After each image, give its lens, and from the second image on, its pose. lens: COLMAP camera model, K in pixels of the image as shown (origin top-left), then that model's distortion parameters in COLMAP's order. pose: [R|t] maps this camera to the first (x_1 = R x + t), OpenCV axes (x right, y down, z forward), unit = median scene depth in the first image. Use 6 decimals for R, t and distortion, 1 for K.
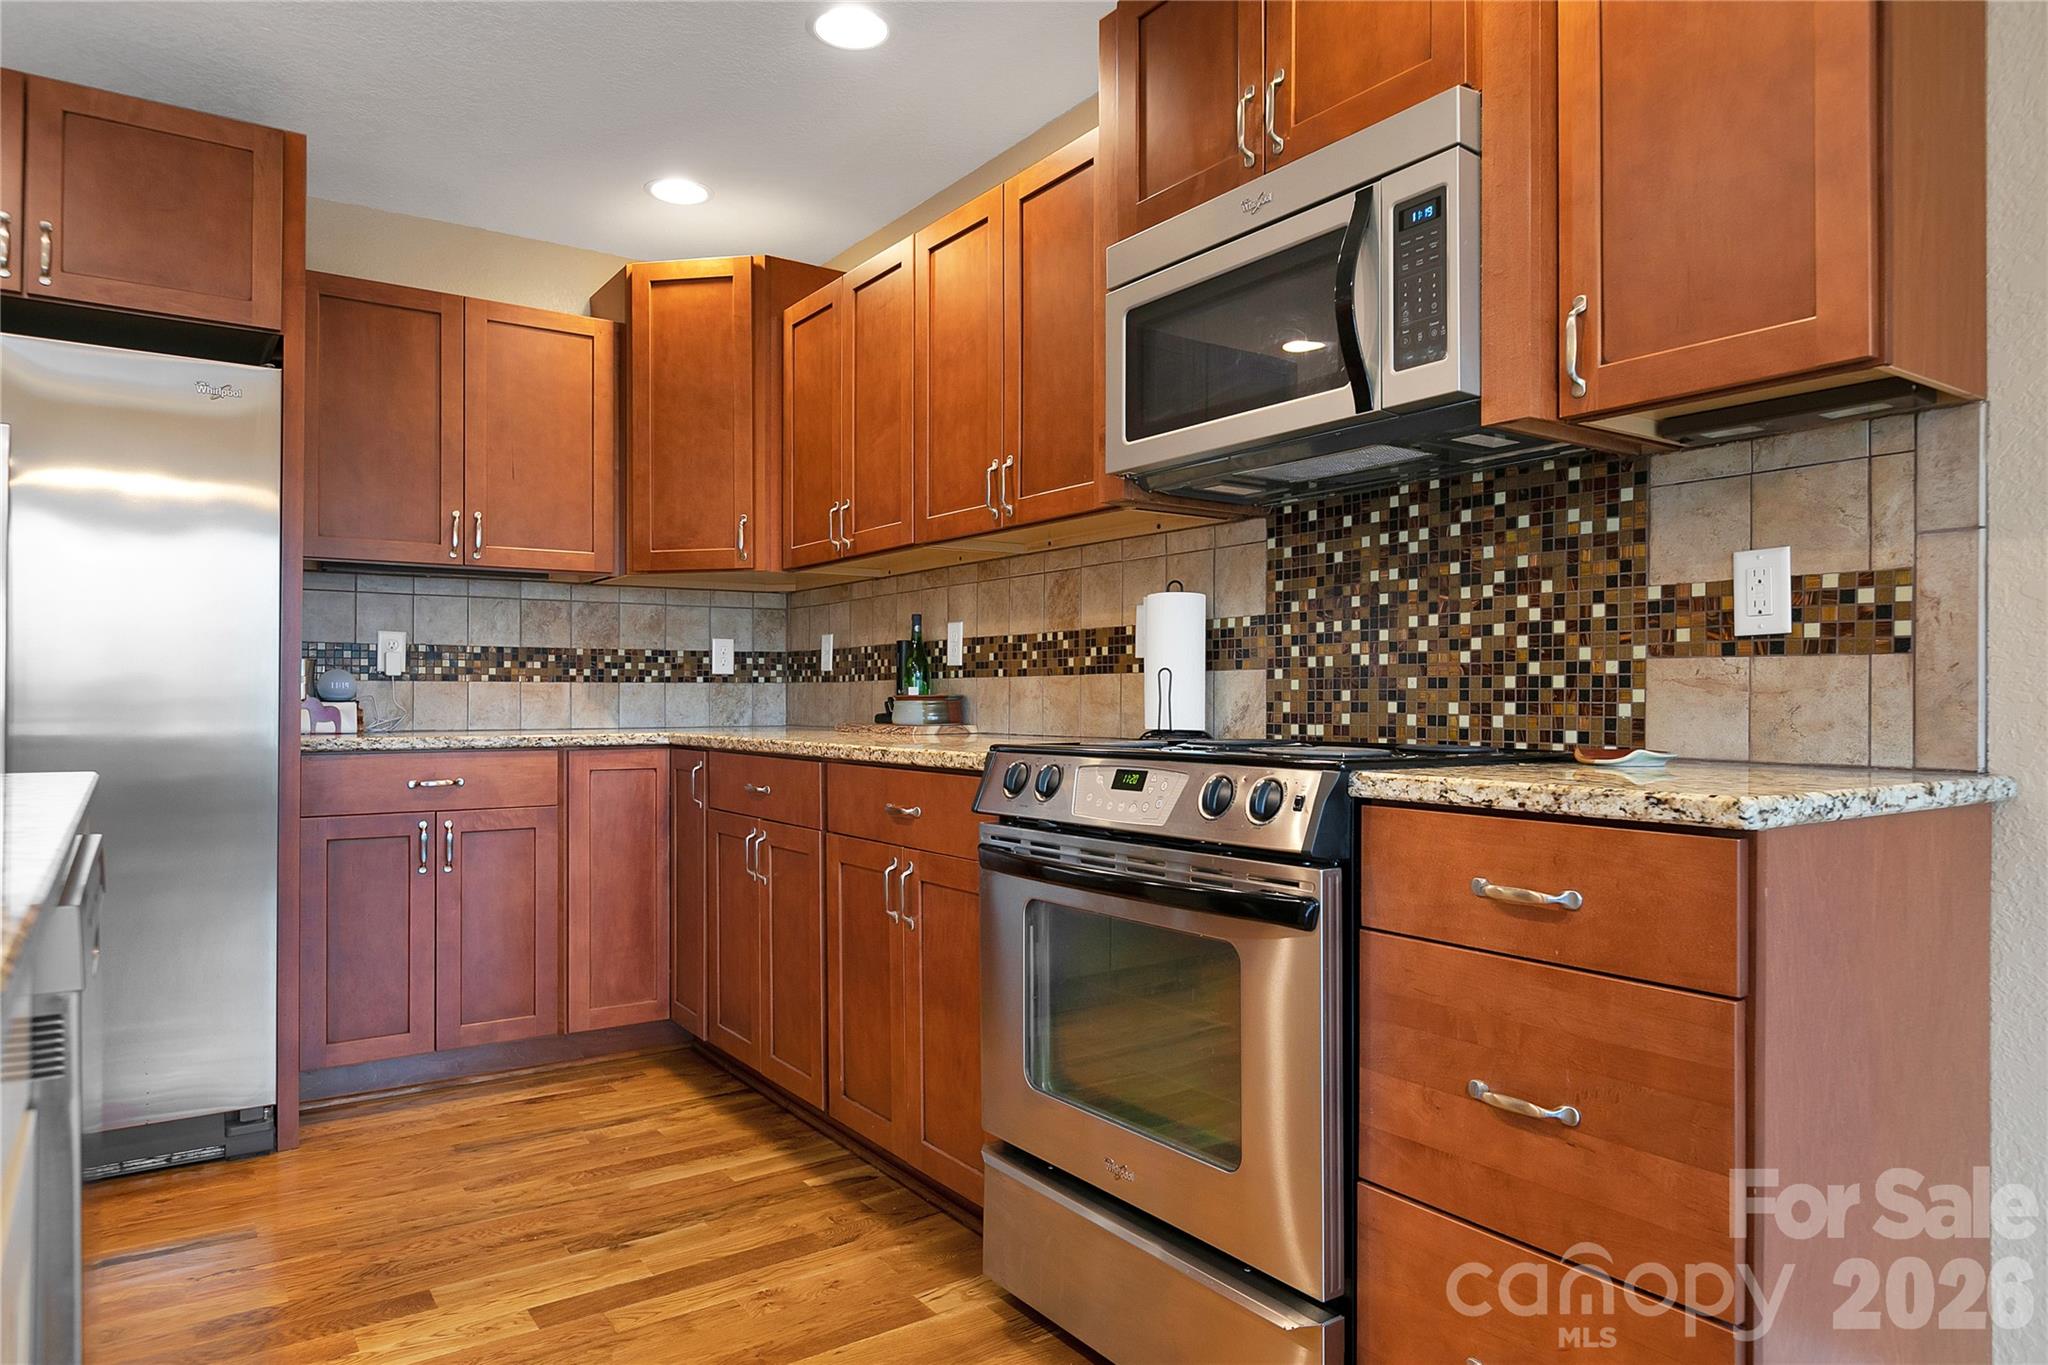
lens RADIAL K [[1323.3, 0, 1221.4], [0, 1323.3, 690.2], [0, 0, 1]] dist [-0.003730, -0.001803]
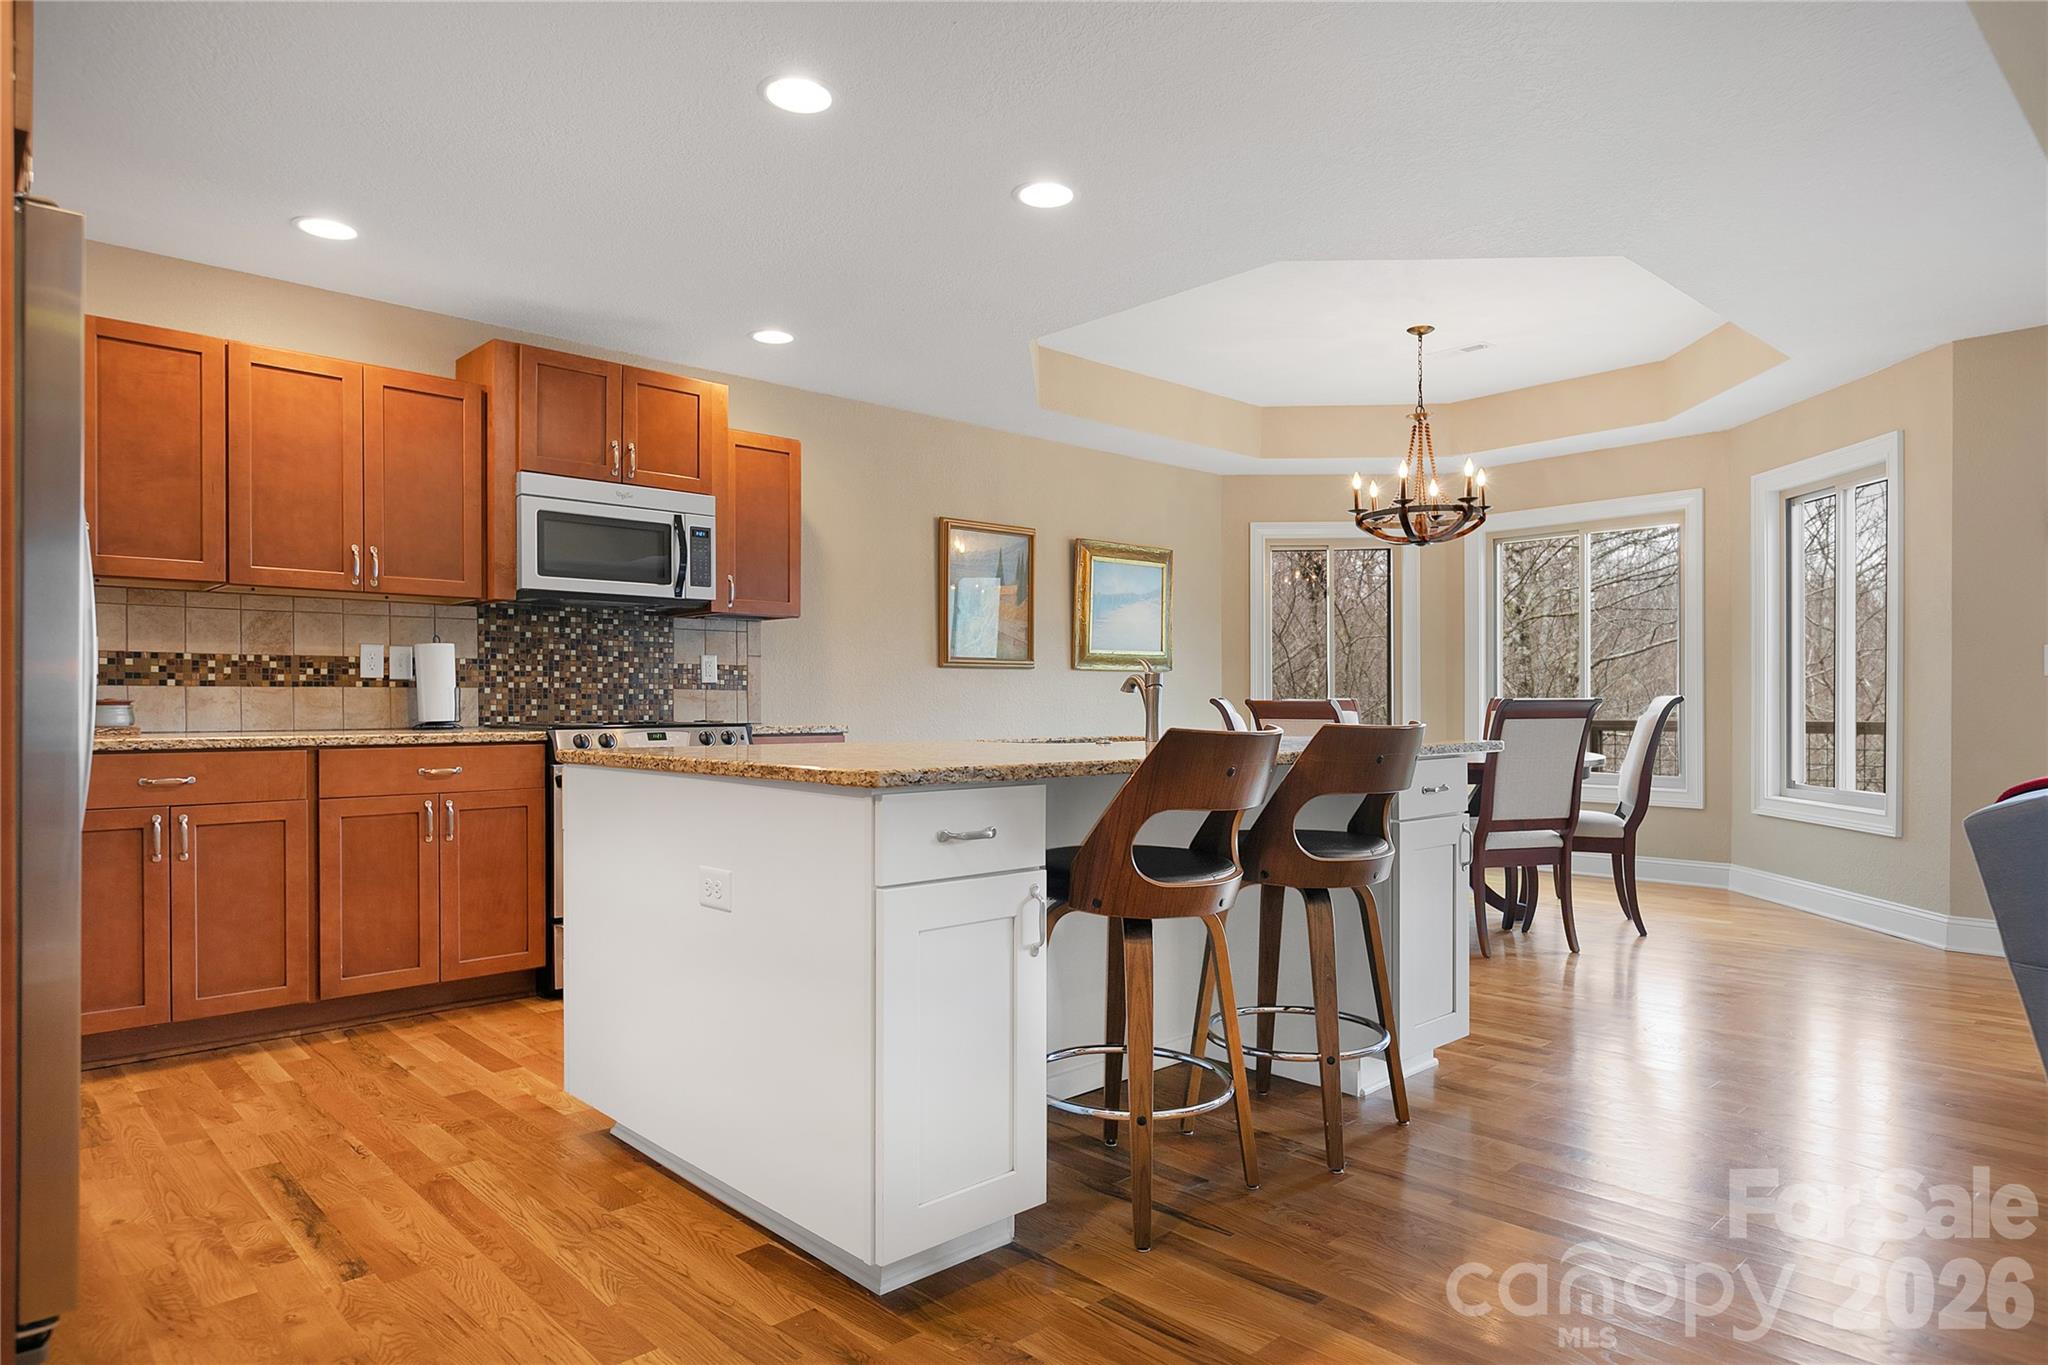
lens RADIAL K [[1484.6, 0, 1077.8], [0, 1484.6, 703.6], [0, 0, 1]] dist [0.001762, 0.002724]
pose [[-0.190576, -0.001270, 0.981672, -2.401106], [-0.007032, 0.999975, -0.000072, 0.000973], [-0.981647, -0.006916, -0.190580, 0.615797]]
